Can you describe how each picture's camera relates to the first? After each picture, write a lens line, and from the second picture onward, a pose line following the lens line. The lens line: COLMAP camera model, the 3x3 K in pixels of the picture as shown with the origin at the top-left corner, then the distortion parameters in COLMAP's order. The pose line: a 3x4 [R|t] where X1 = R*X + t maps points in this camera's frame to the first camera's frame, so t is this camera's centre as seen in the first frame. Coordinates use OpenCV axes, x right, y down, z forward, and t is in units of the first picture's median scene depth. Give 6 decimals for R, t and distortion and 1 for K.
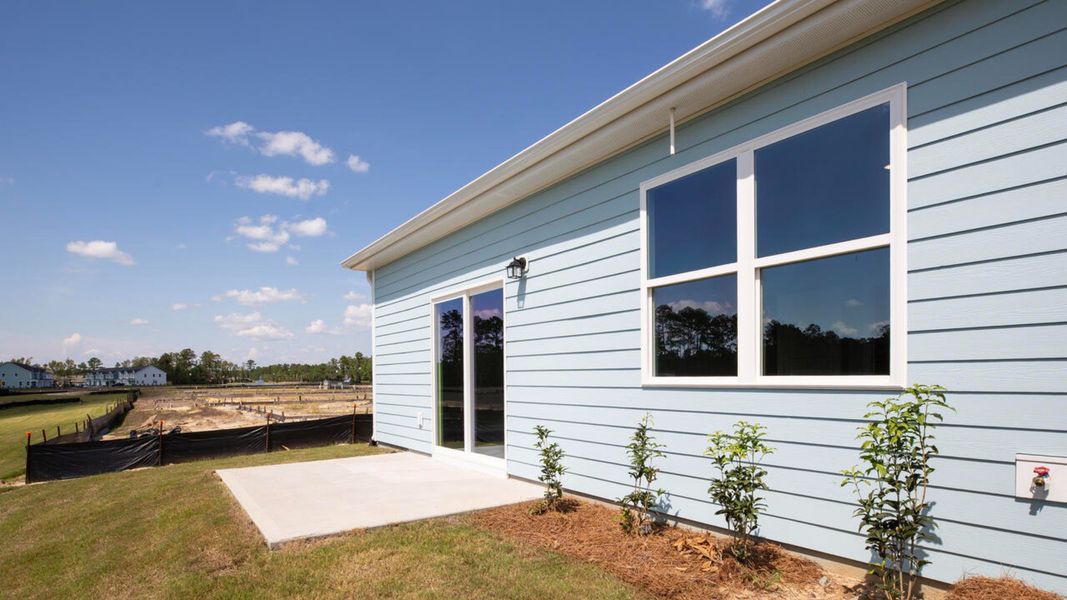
lens RADIAL K [[539.9, 0, 533.5], [0, 539.9, 300.0], [0, 0, 1]] dist [0.000956, 0.000221]
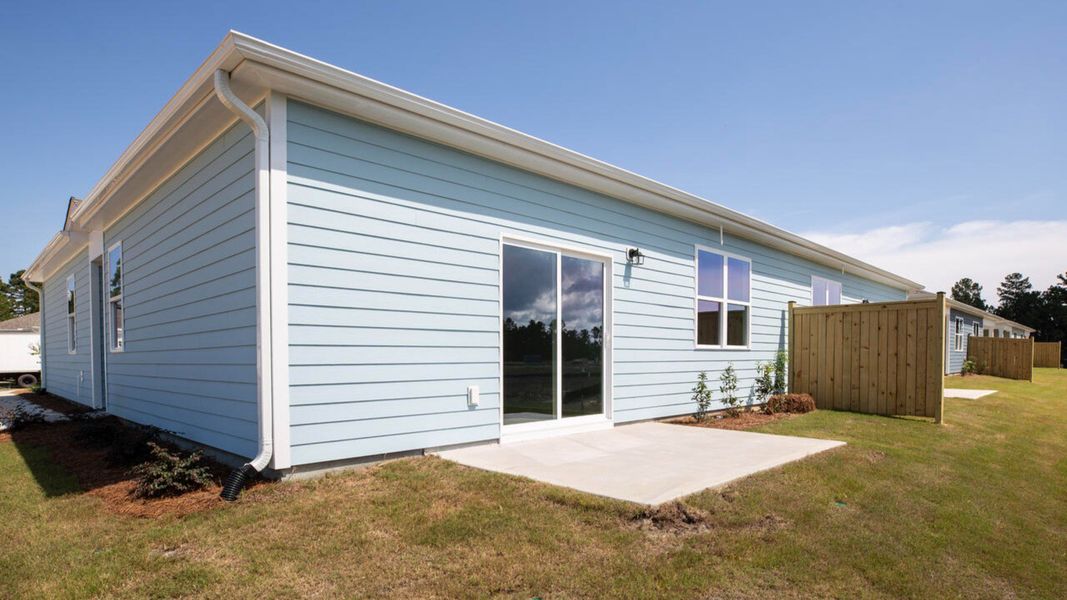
lens RADIAL K [[539.9, 0, 533.5], [0, 539.9, 300.0], [0, 0, 1]] dist [0.000956, 0.000221]
pose [[-0.112121, 0.119642, 0.986466, -1.231930], [-0.129701, 0.982471, -0.133900, 0.240090], [-0.985194, -0.142958, -0.094638, 1.336507]]
